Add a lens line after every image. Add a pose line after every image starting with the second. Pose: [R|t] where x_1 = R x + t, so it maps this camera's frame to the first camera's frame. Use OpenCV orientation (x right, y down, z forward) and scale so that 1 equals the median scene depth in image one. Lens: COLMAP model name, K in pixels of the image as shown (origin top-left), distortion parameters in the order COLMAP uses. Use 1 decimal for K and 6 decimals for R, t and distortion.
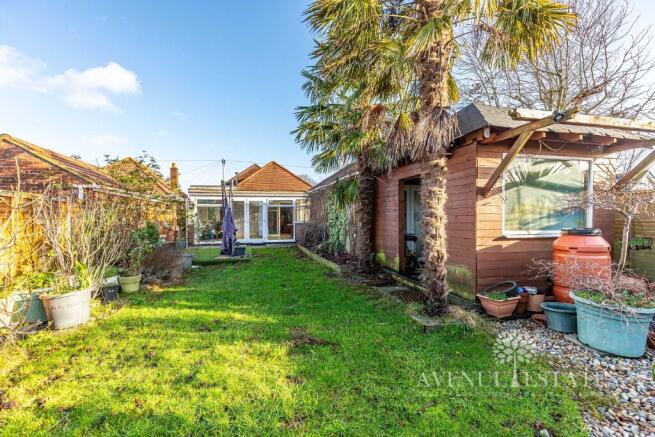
lens RADIAL K [[302.9, 0, 327.4], [0, 302.9, 218.8], [0, 0, 1]] dist [0.026623, 0.000662]
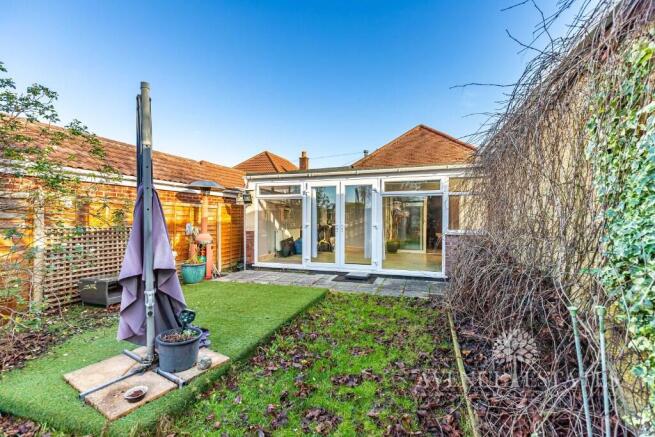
lens RADIAL K [[302.9, 0, 327.9], [0, 302.9, 219.9], [0, 0, 1]] dist [0.026623, 0.000662]
pose [[0.852566, 0.011299, -0.522497, -0.026489], [-0.008136, 0.999932, 0.008348, -0.007673], [0.522556, -0.002866, 0.852600, 0.565528]]
